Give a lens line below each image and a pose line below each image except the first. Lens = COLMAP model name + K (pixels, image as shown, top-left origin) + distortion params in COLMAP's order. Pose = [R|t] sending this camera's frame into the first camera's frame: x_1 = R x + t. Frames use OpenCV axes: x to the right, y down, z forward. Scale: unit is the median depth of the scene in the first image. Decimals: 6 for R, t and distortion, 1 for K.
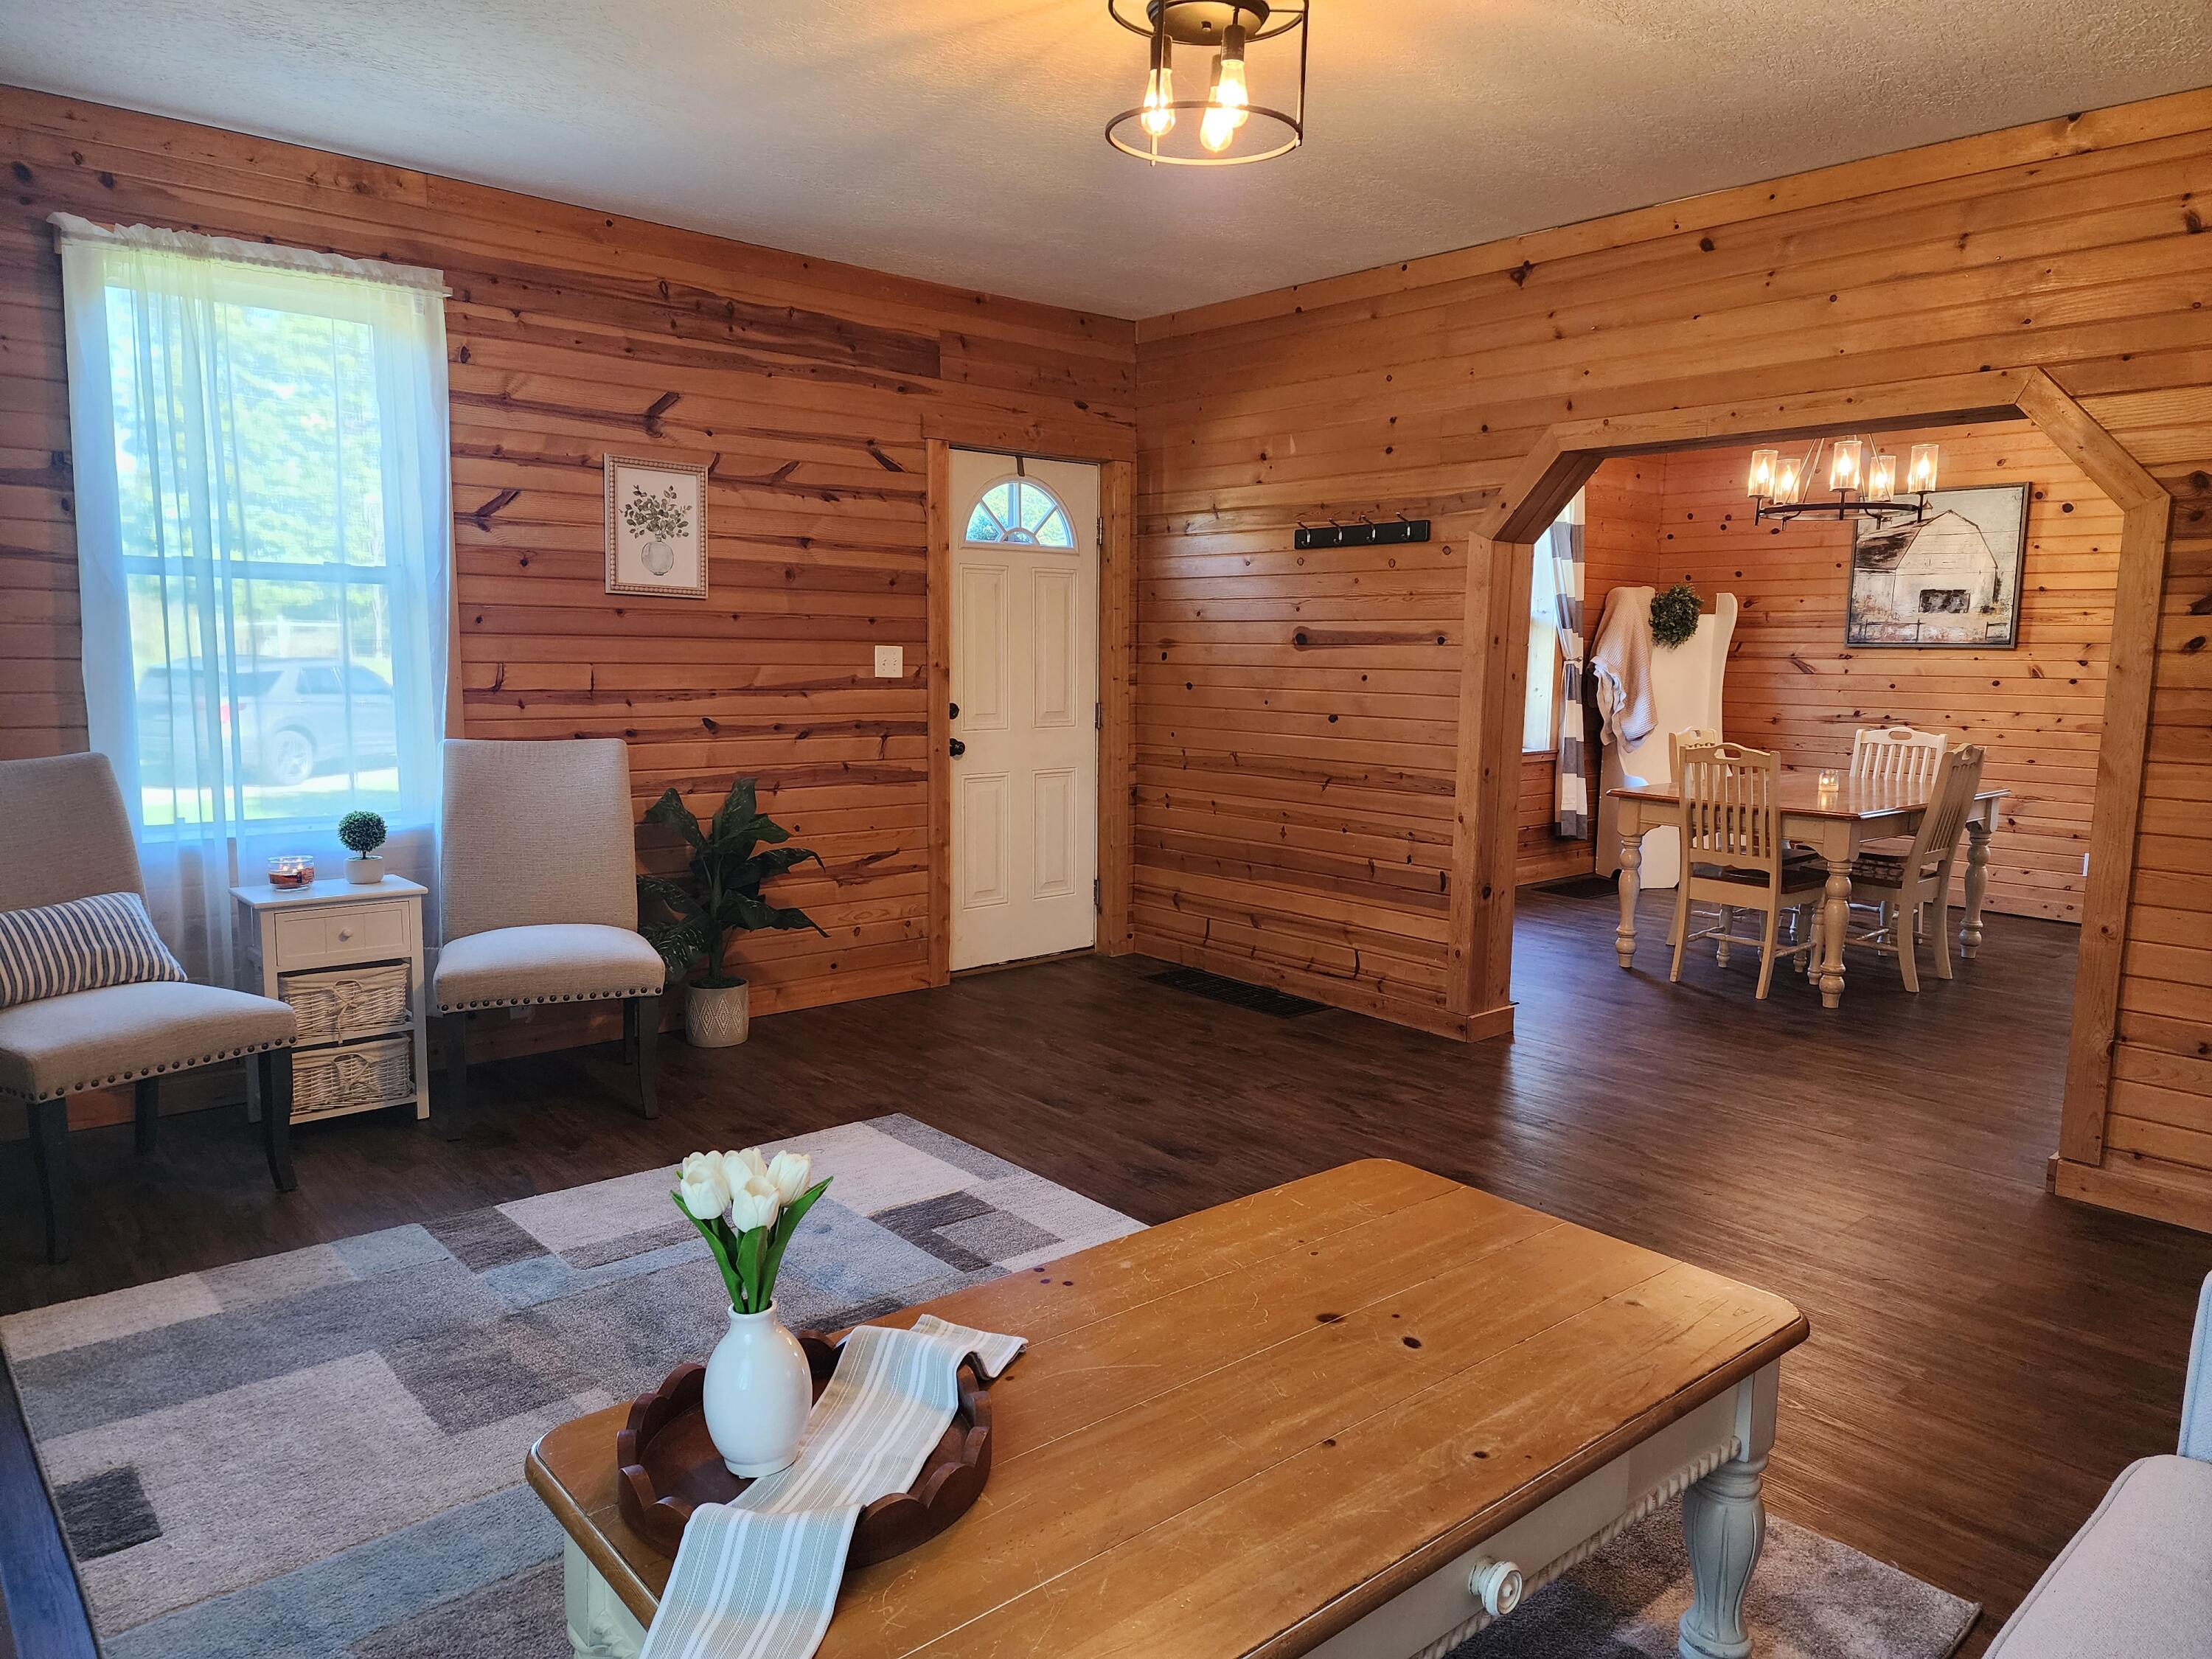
lens RADIAL K [[1448.9, 0, 1101.5], [0, 1448.9, 825.4], [0, 0, 1]] dist [0.119361, -0.138938]
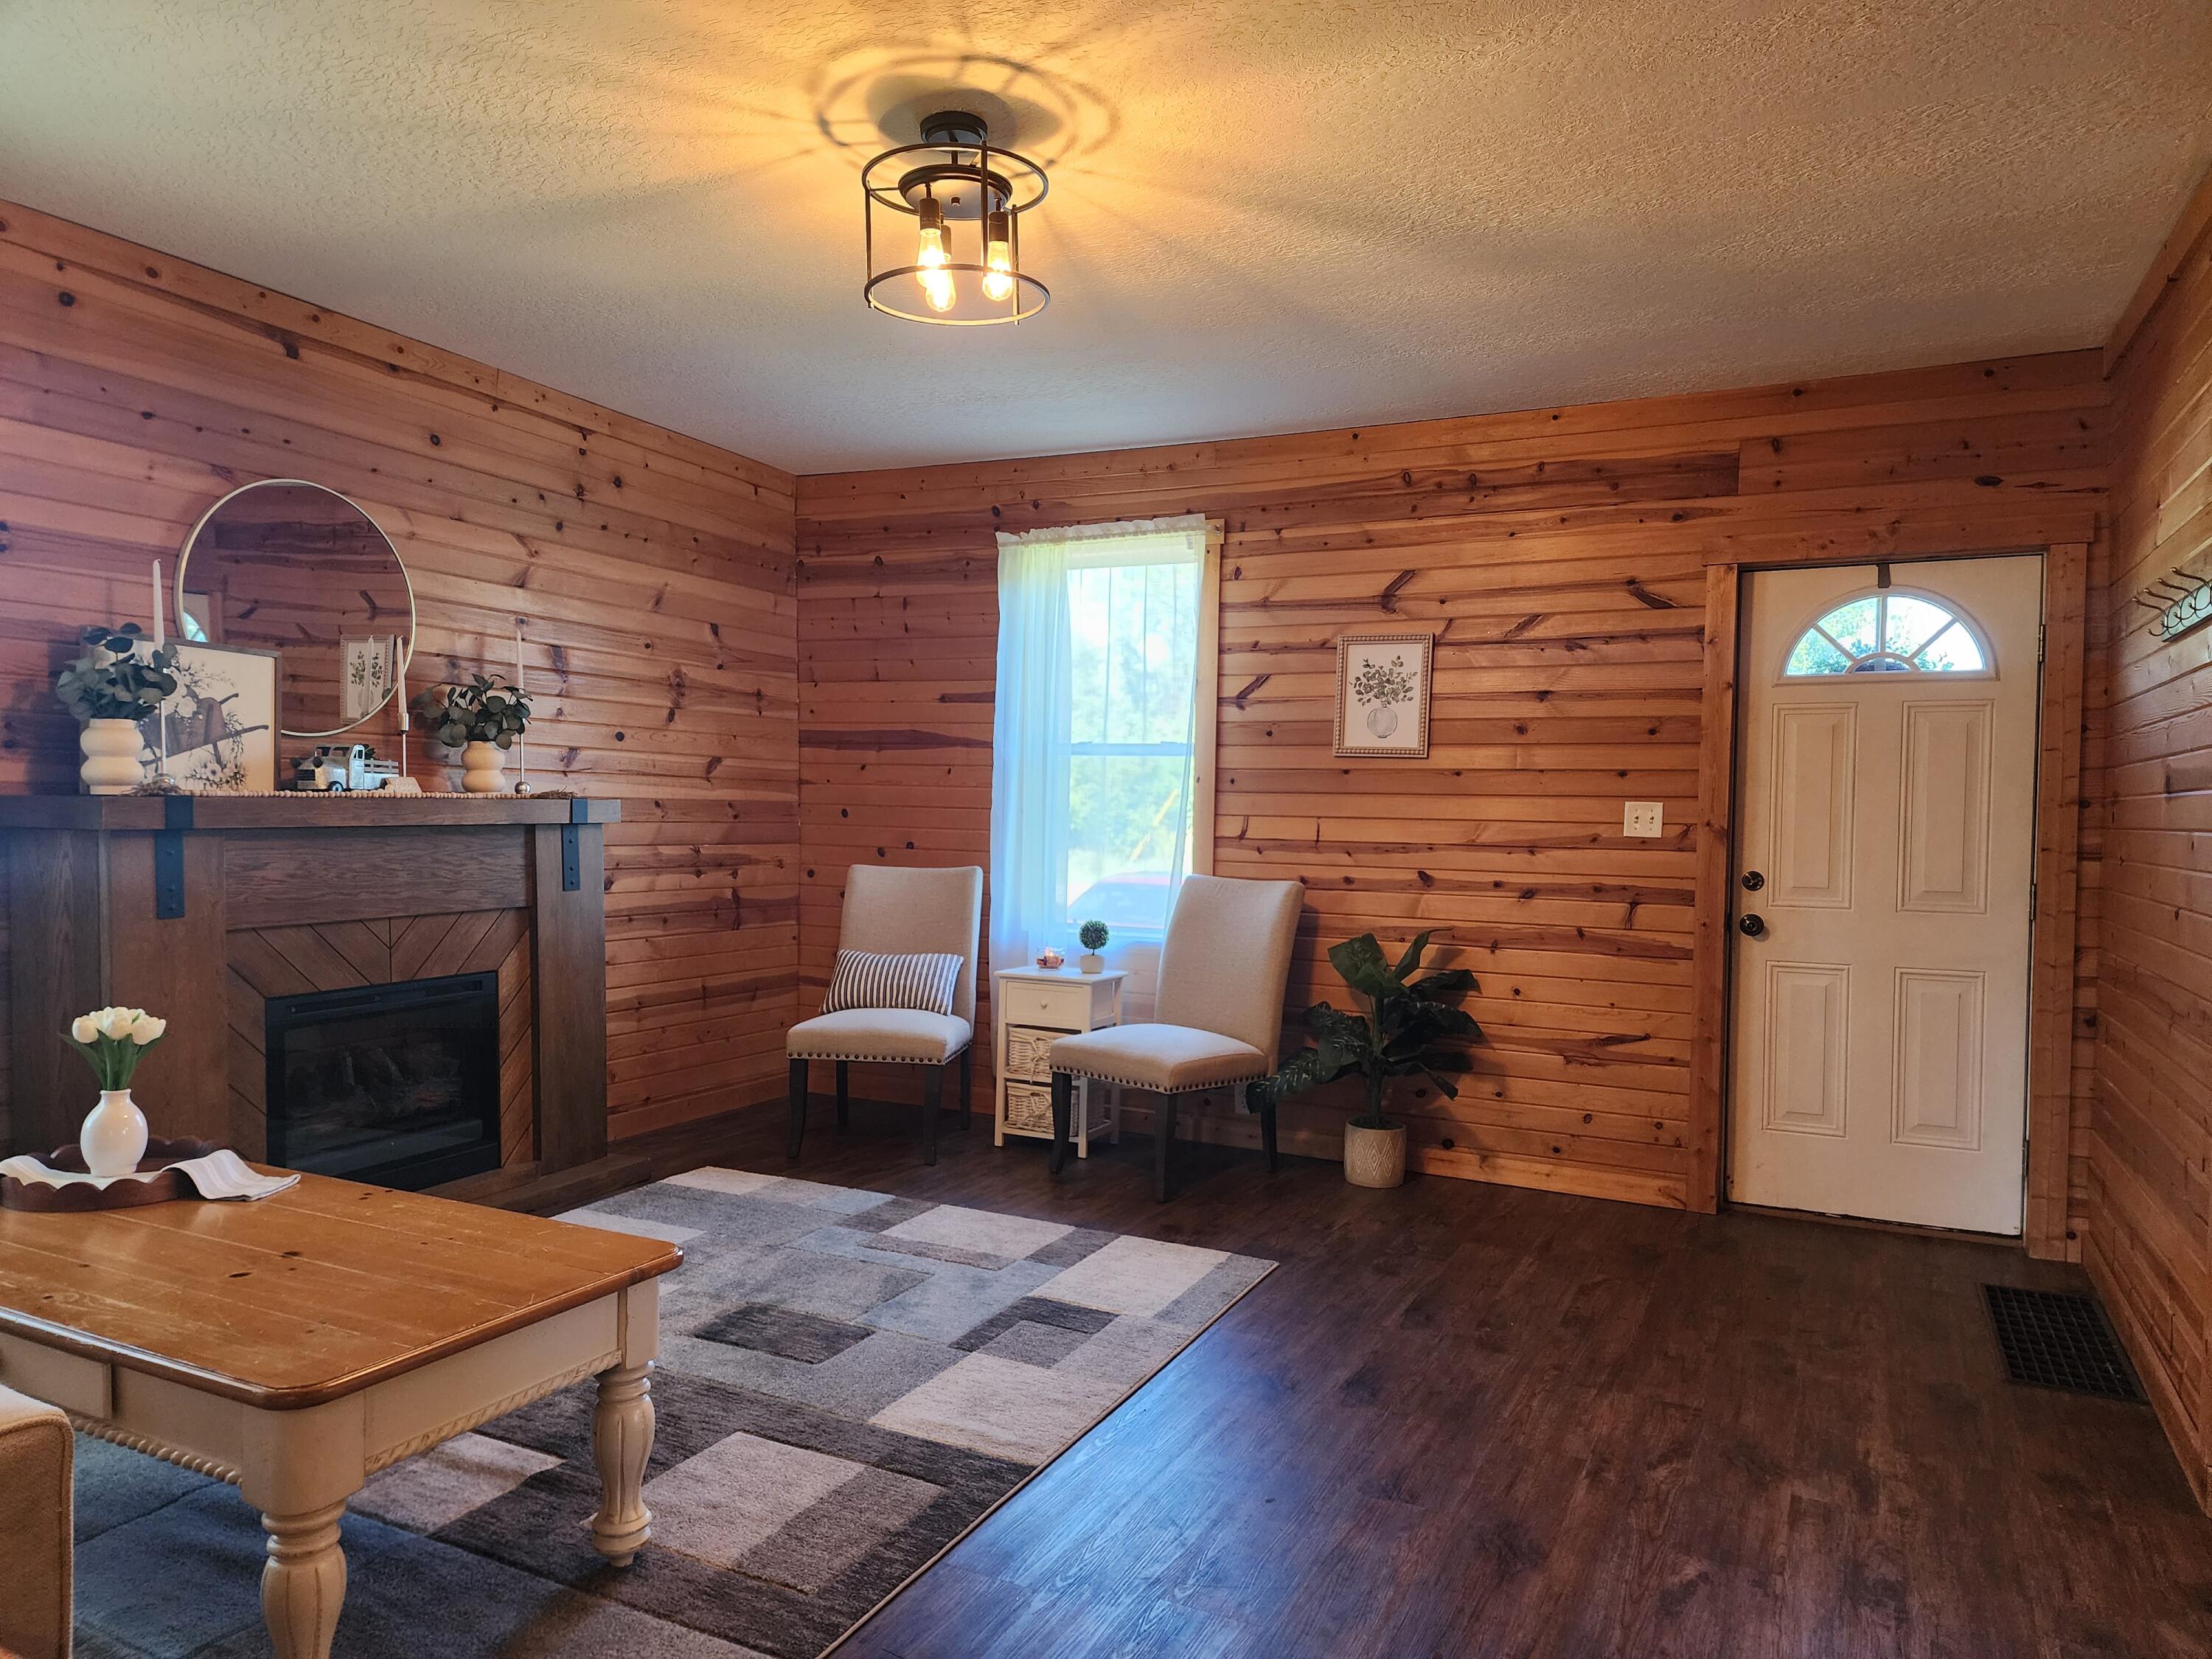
lens RADIAL K [[1470.2, 0, 1124.2], [0, 1470.2, 848.5], [0, 0, 1]] dist [0.077006, -0.073795]
pose [[0.399493, 0.021669, -0.916480, 0.630991], [-0.126030, 0.991526, -0.031493, -0.031032], [0.908032, 0.128085, 0.398839, 0.405254]]
